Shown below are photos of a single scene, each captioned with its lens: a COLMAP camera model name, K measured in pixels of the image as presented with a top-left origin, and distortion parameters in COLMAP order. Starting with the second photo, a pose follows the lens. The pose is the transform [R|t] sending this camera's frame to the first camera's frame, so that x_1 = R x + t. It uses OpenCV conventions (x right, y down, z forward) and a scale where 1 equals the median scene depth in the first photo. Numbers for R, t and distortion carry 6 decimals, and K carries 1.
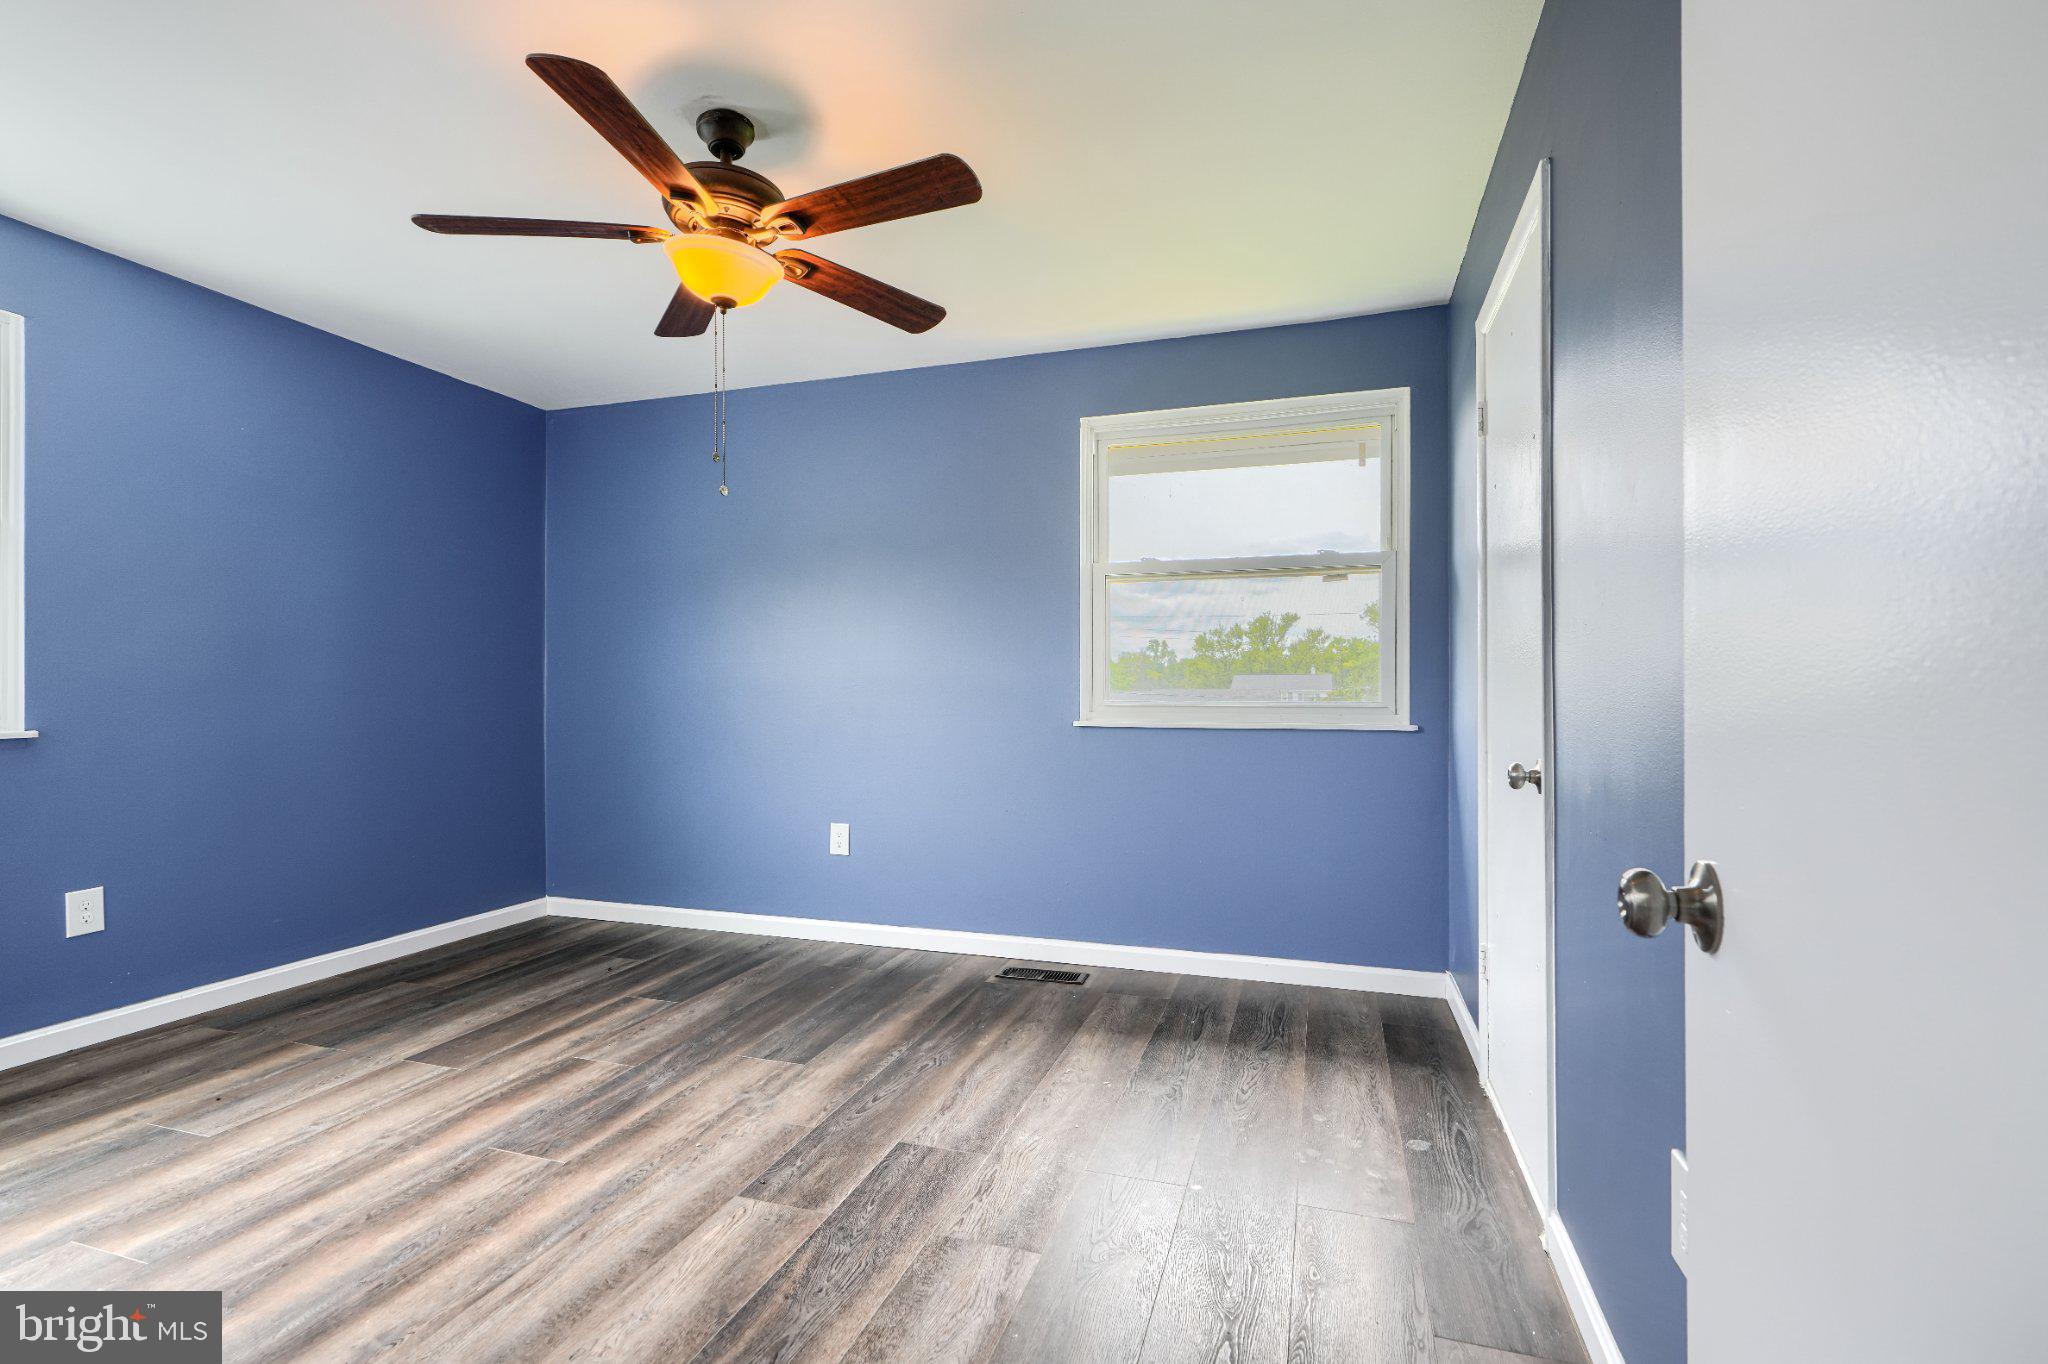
lens RADIAL K [[910.5, 0, 1020.0], [0, 910.5, 686.7], [0, 0, 1]] dist [-0.012842, -0.000320]
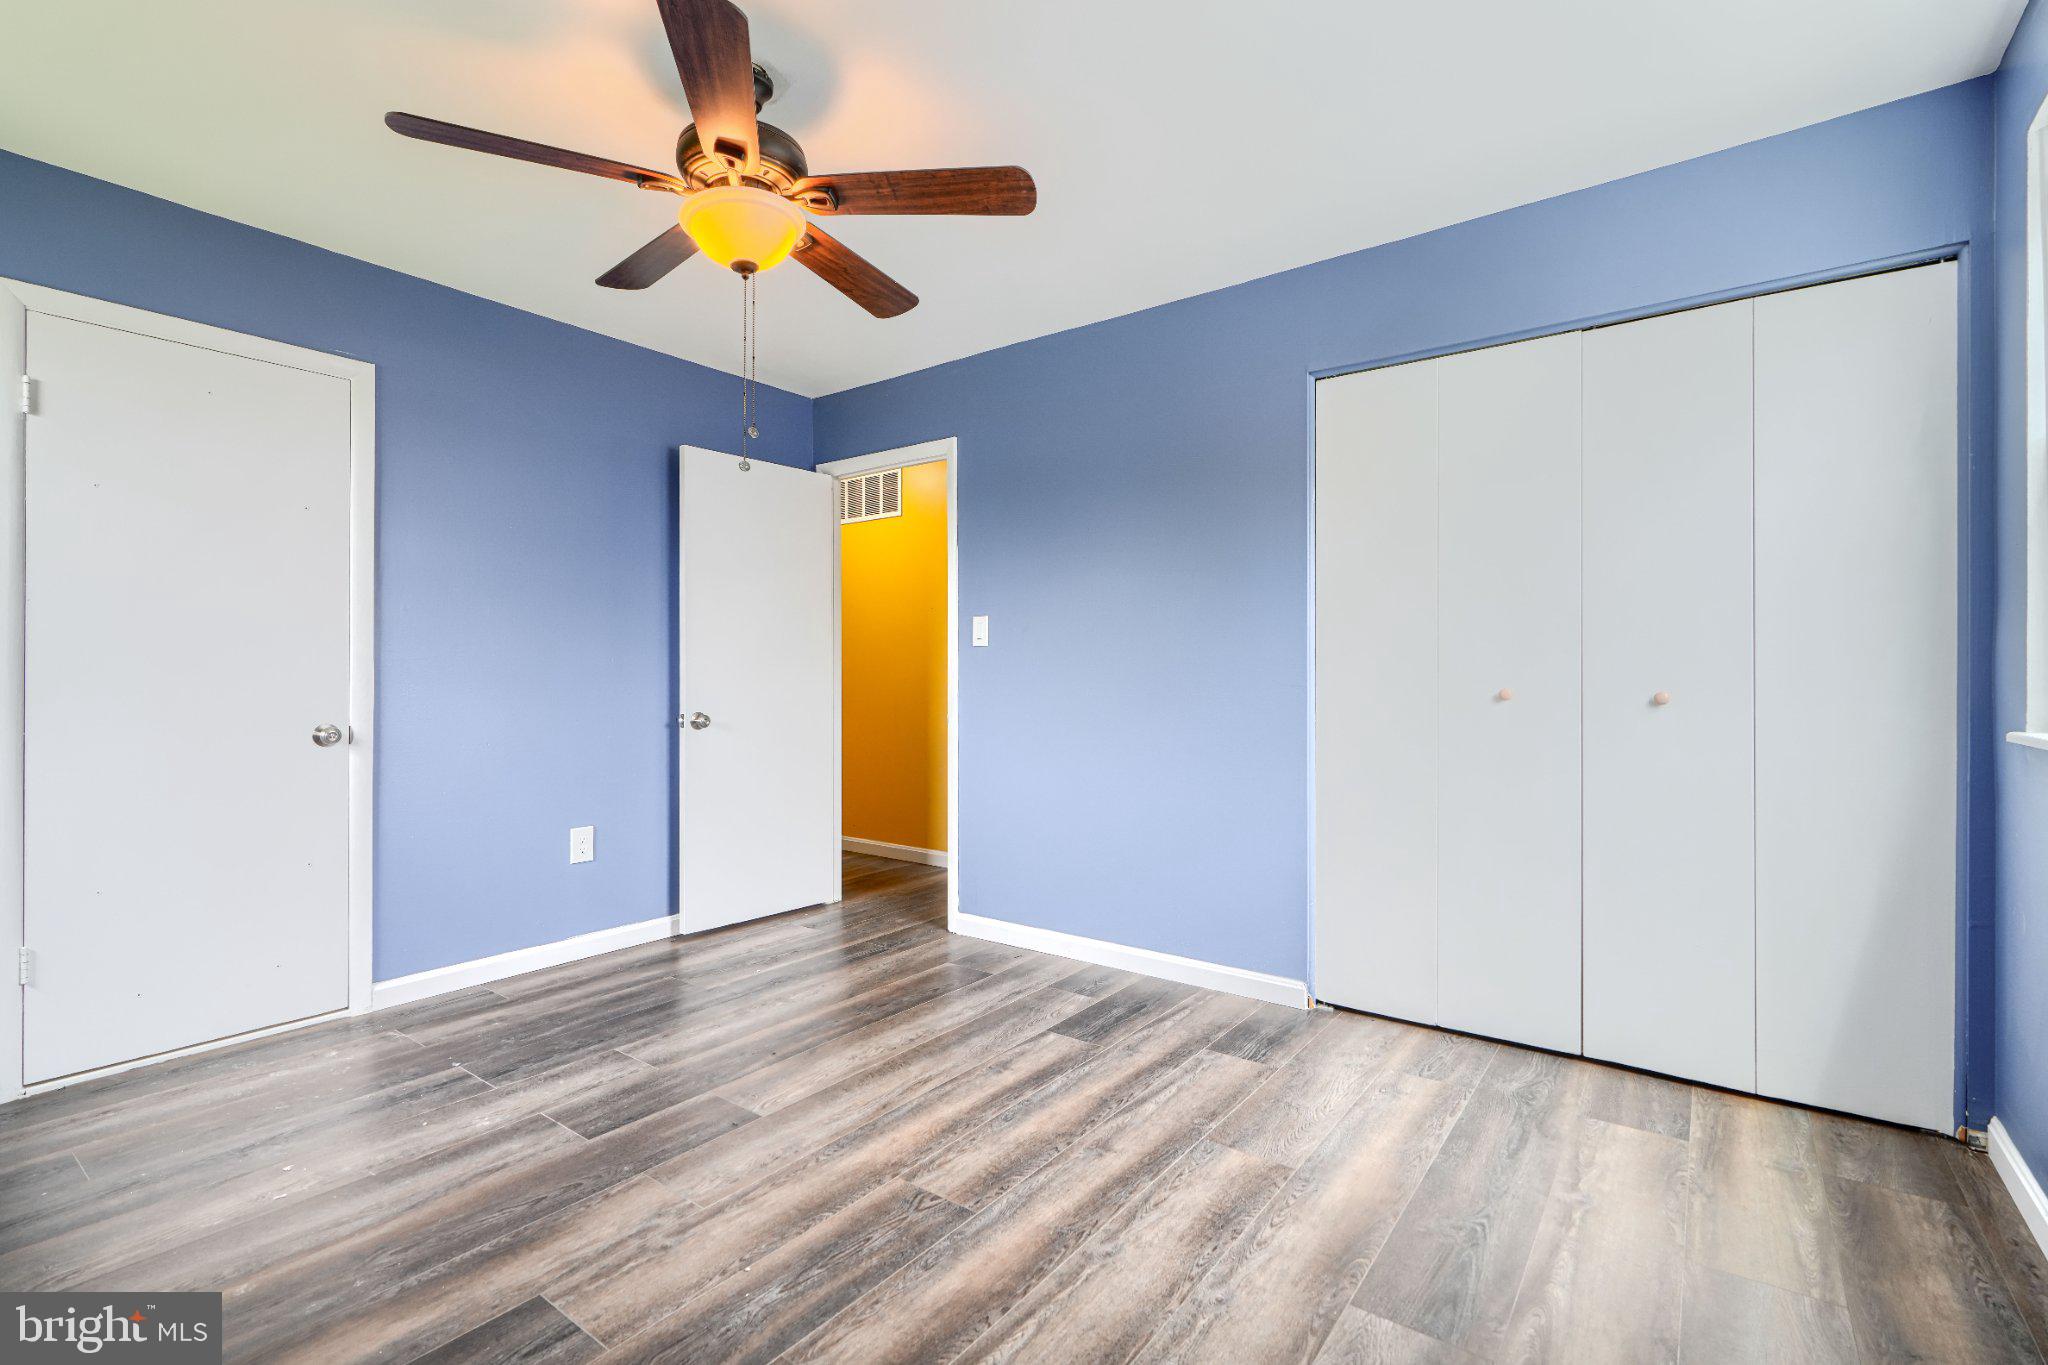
lens RADIAL K [[910.5, 0, 1026.9], [0, 910.5, 680.0], [0, 0, 1]] dist [-0.012842, -0.000320]
pose [[-0.946971, -0.002227, 0.321312, -0.933413], [-0.003073, 0.999993, -0.002126, 0.005785], [-0.321305, -0.003001, -0.946971, 1.852261]]
